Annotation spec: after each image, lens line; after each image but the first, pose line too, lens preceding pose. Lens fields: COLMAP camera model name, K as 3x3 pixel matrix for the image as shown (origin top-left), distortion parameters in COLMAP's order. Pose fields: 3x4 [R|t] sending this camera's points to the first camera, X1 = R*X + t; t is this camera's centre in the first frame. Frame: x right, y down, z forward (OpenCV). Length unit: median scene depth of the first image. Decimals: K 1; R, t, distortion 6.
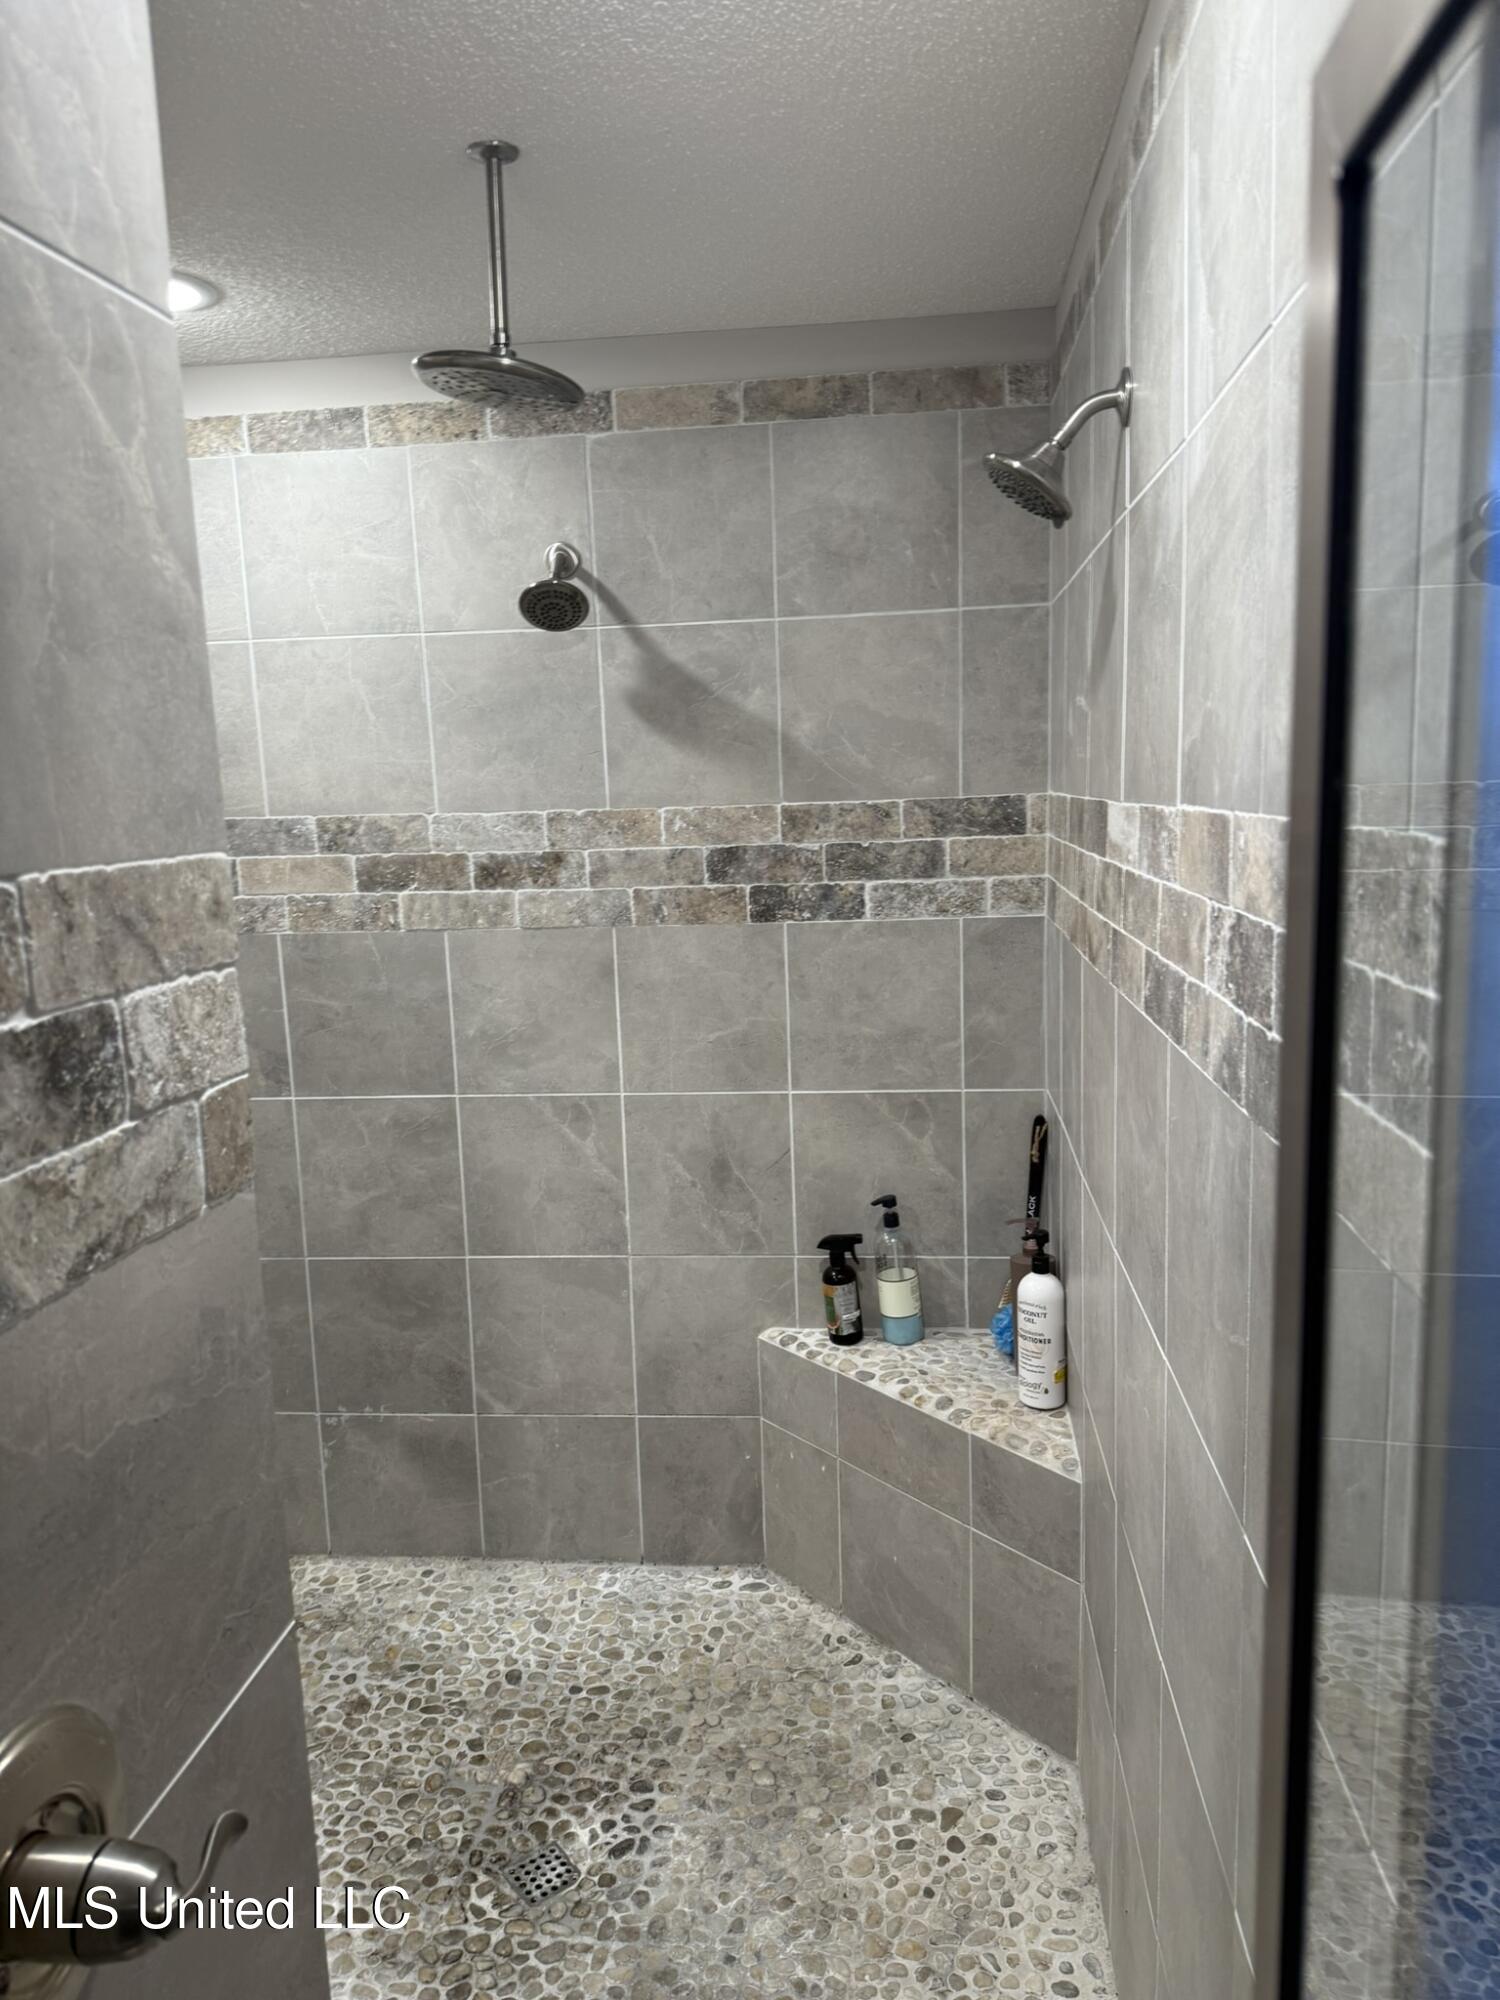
lens RADIAL K [[1409.1, 0, 756.9], [0, 1409.1, 1002.6], [0, 0, 1]] dist [0.034281, -0.041646]
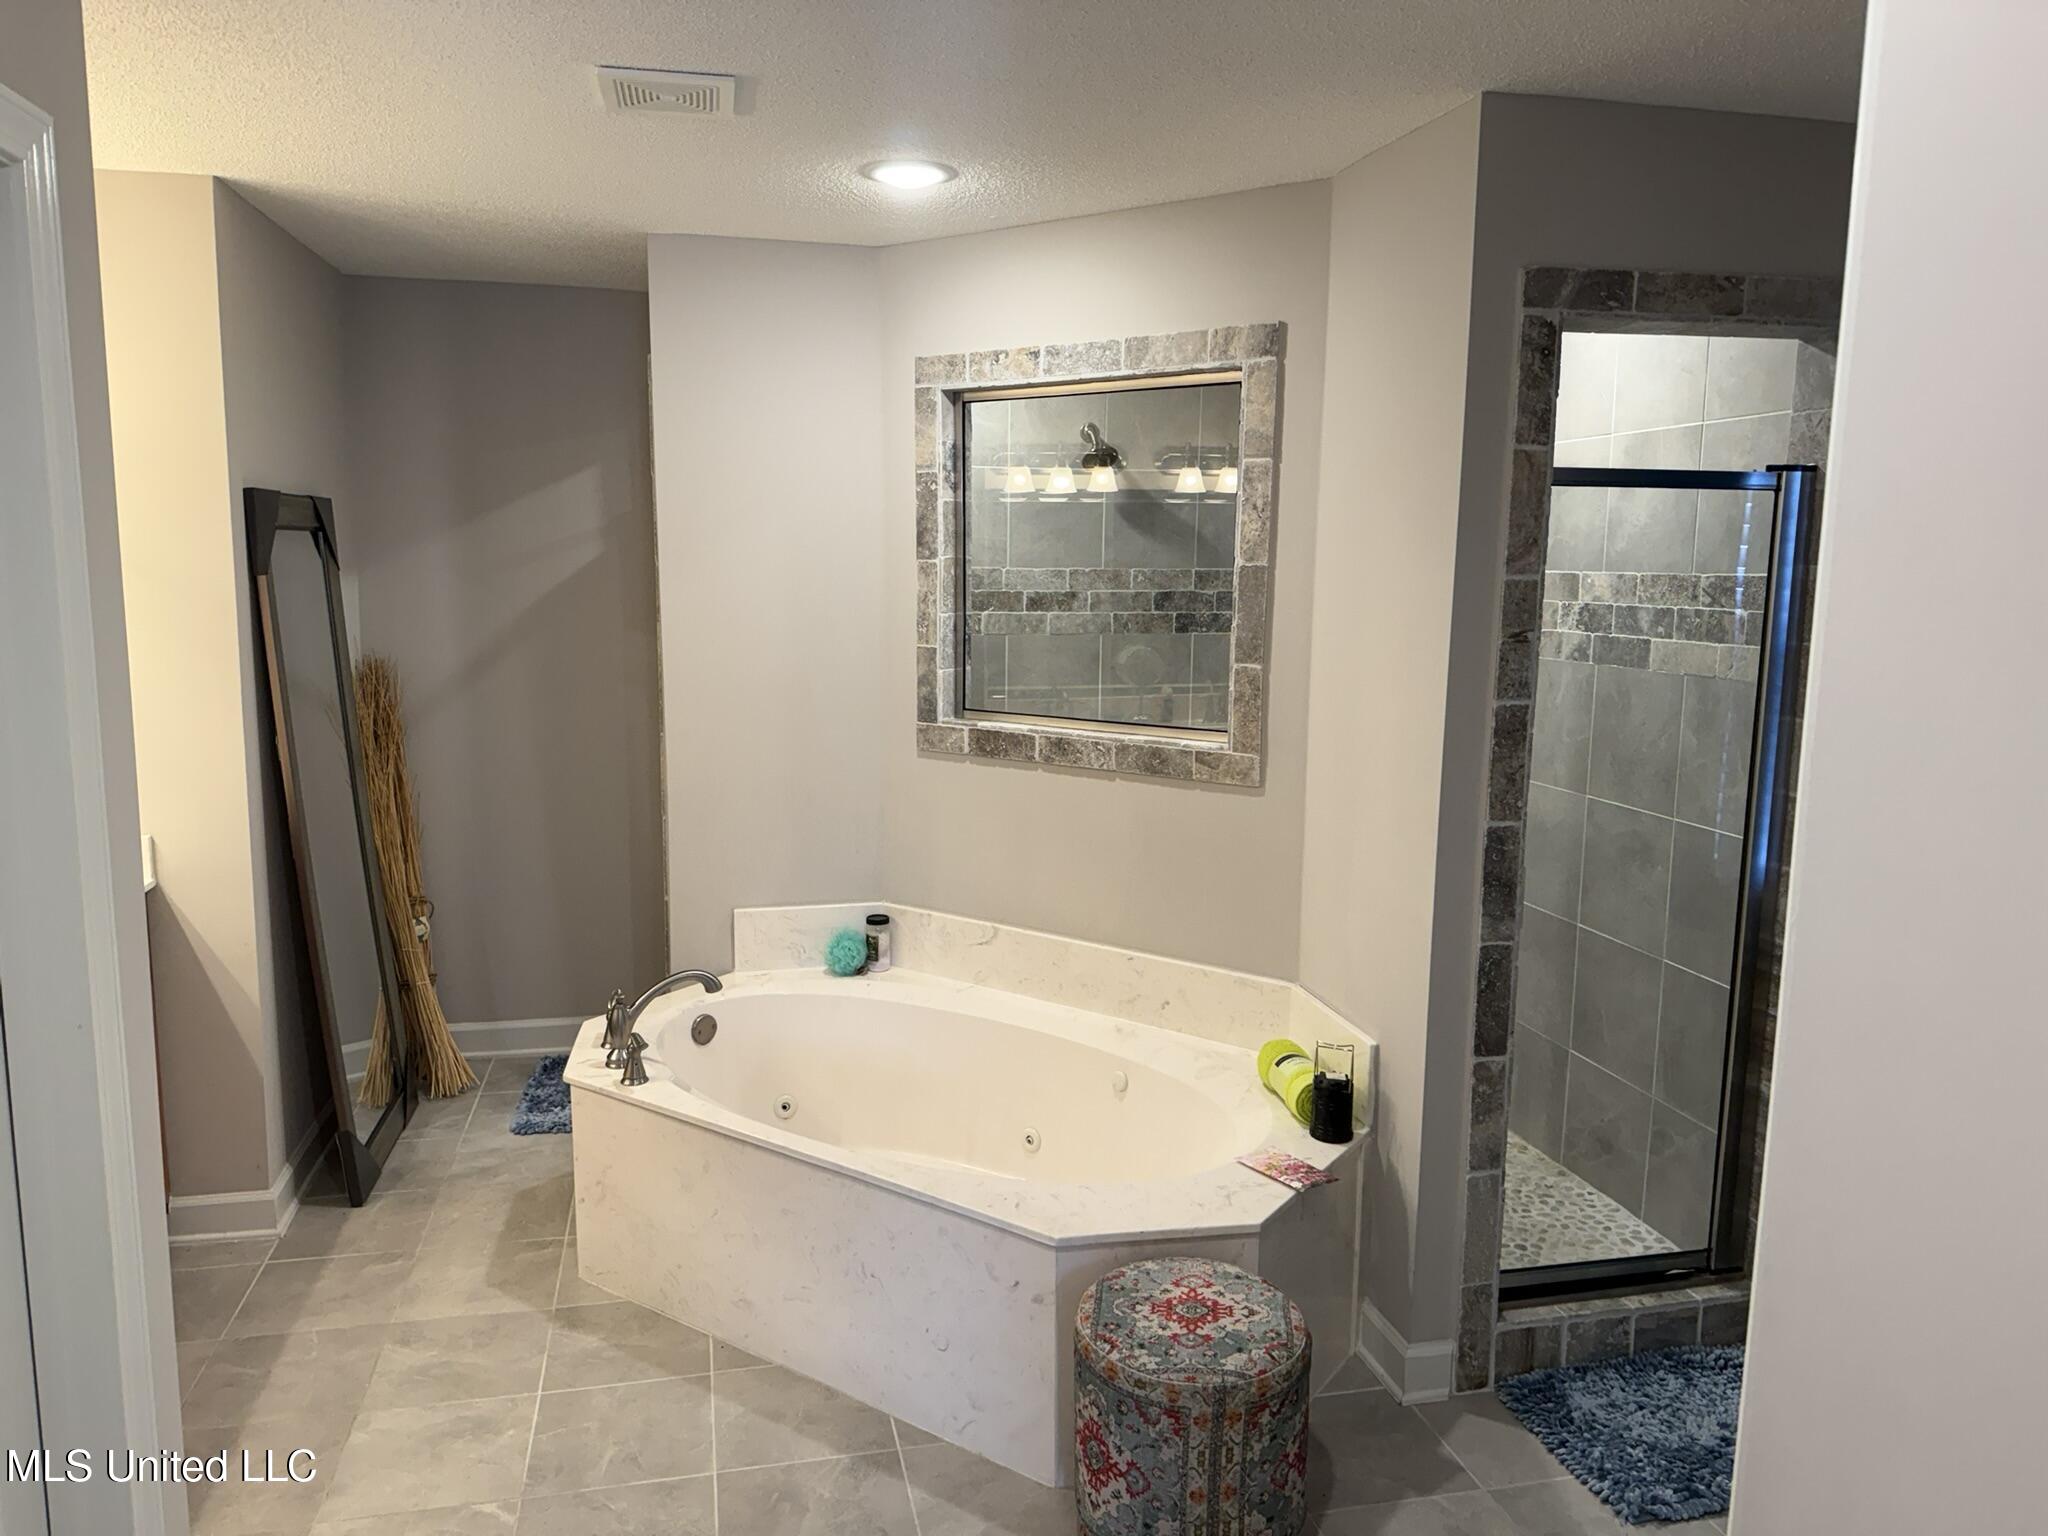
lens RADIAL K [[1442.9, 0, 1015.2], [0, 1442.9, 766.3], [0, 0, 1]] dist [0.034281, -0.041646]
pose [[0.945889, -0.007725, 0.324397, -0.808703], [0.012562, 0.999839, -0.012821, 0.137759], [-0.324246, 0.016202, 0.945834, -0.705858]]
